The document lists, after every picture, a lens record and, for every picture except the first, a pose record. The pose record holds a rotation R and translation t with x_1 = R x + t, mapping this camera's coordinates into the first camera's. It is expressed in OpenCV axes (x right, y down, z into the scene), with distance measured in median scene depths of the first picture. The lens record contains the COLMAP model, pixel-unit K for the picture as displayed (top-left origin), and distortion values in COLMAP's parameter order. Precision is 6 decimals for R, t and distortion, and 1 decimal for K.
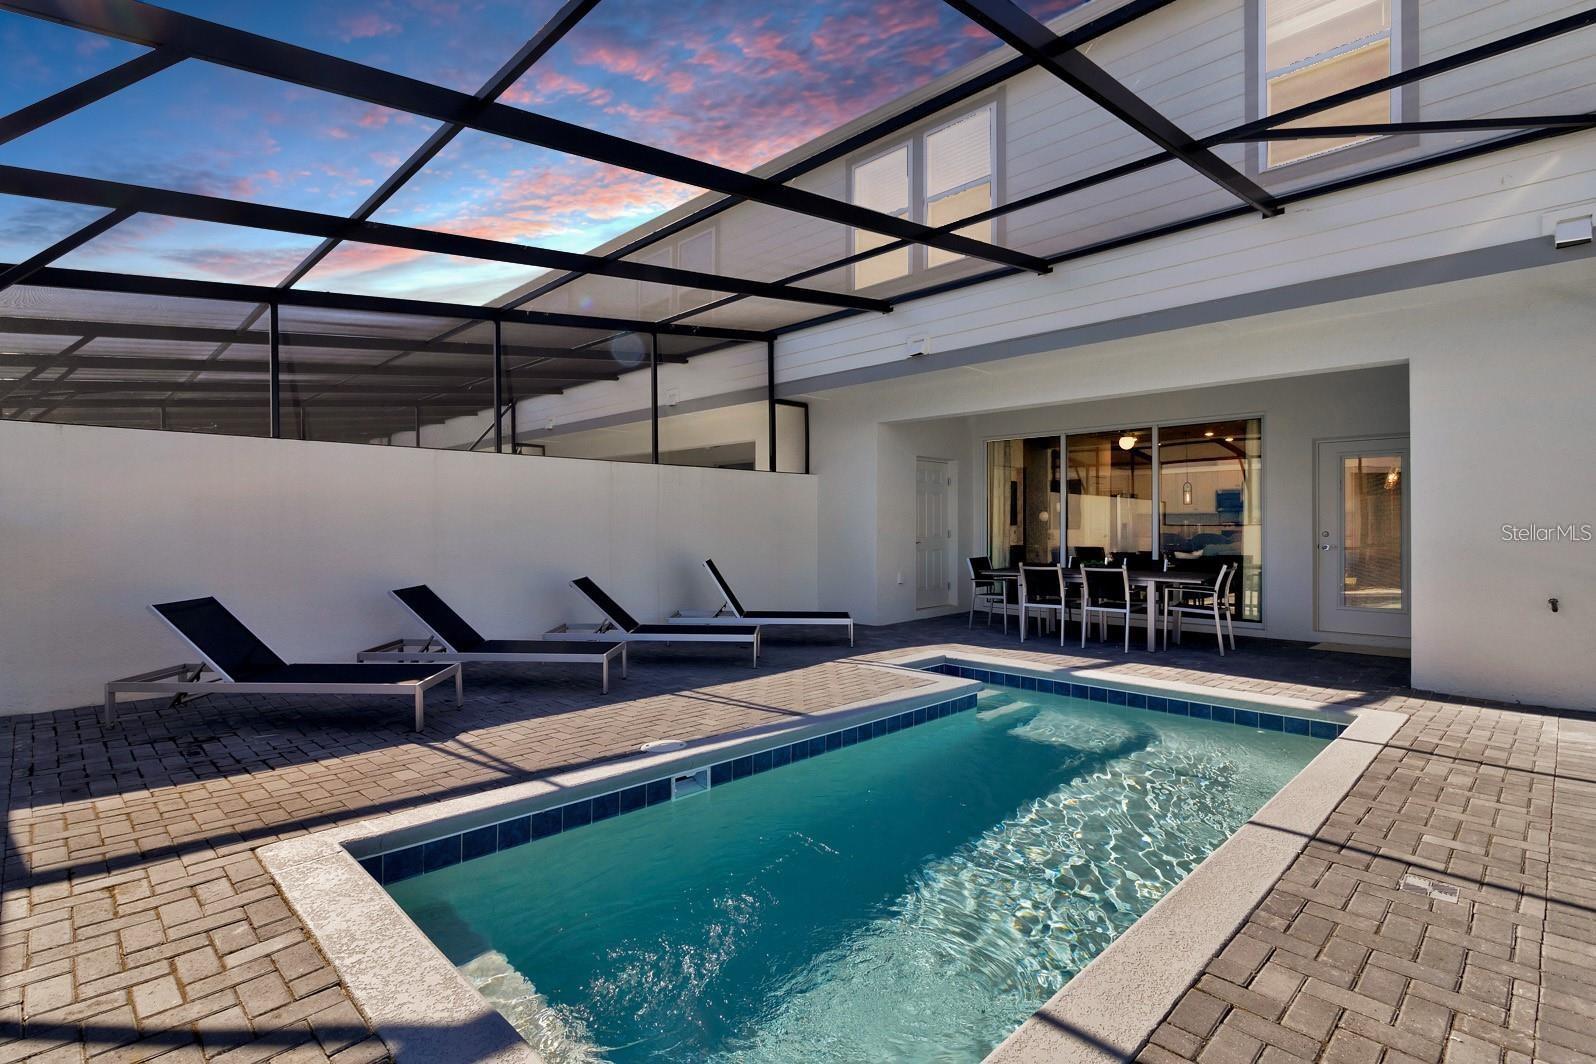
lens RADIAL K [[793.1, 0, 802.3], [0, 793.1, 522.4], [0, 0, 1]] dist [-0.002702, -0.001329]
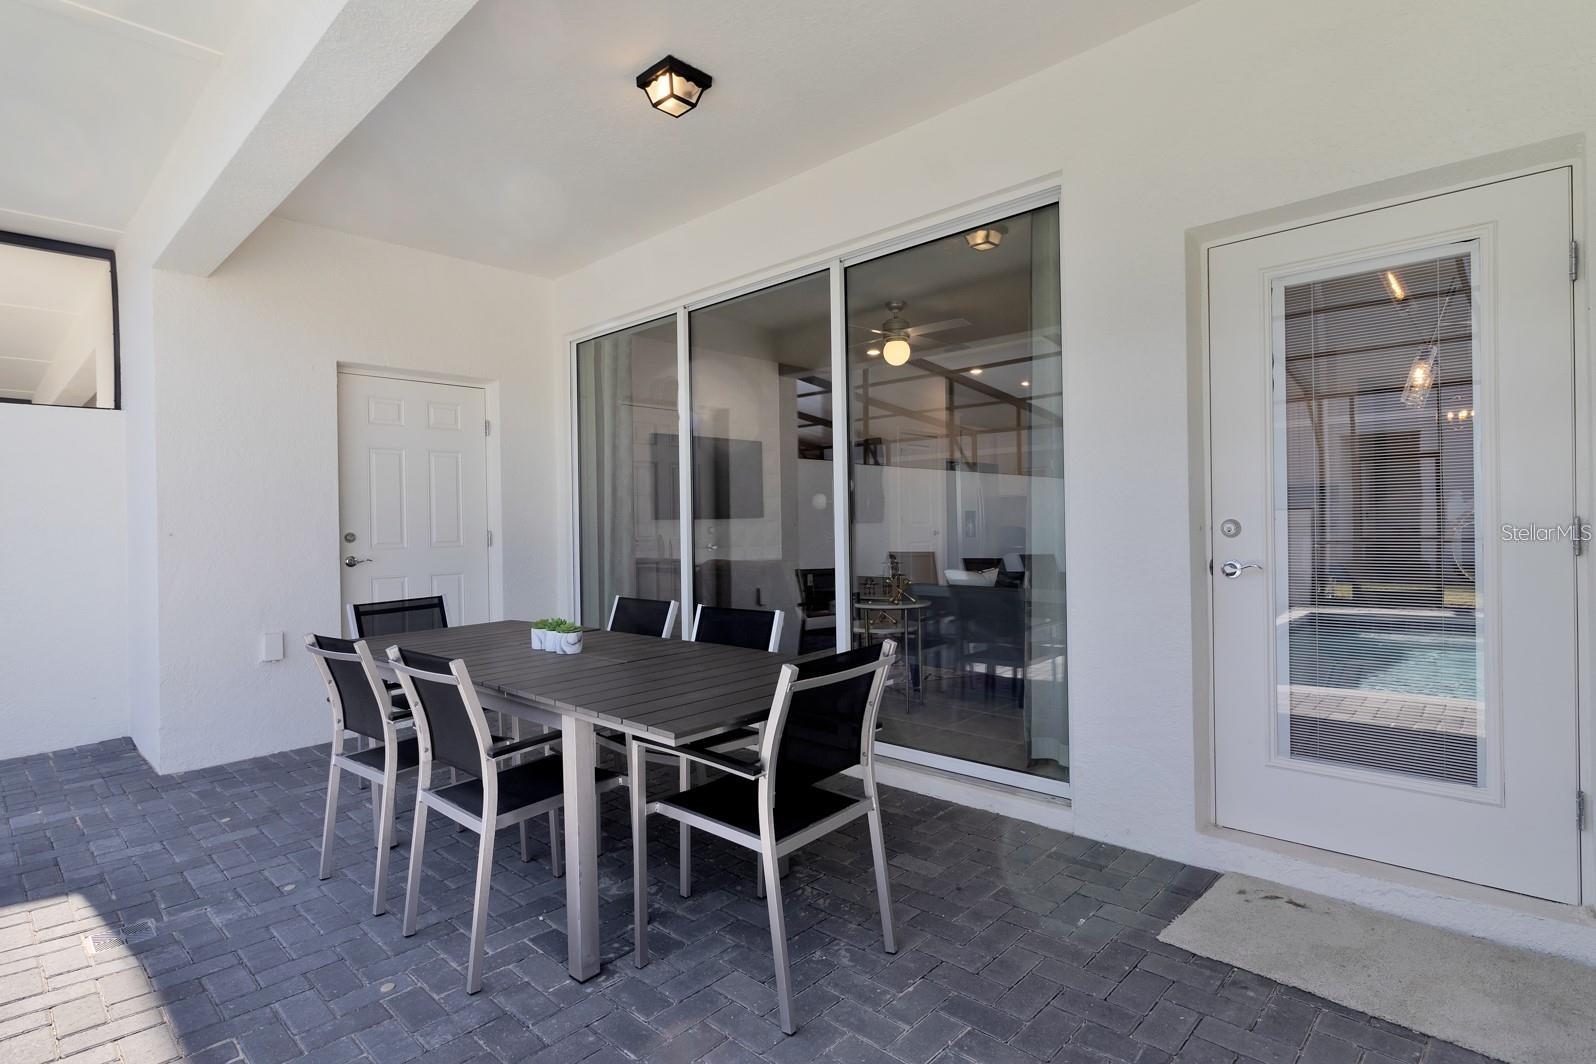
lens RADIAL K [[793.1, 0, 802.3], [0, 793.1, 522.4], [0, 0, 1]] dist [-0.002702, -0.001329]
pose [[0.999859, -0.016525, 0.003088, 0.309257], [0.016512, 0.999855, 0.004127, 0.005694], [-0.003156, -0.004075, 0.999987, 0.433208]]
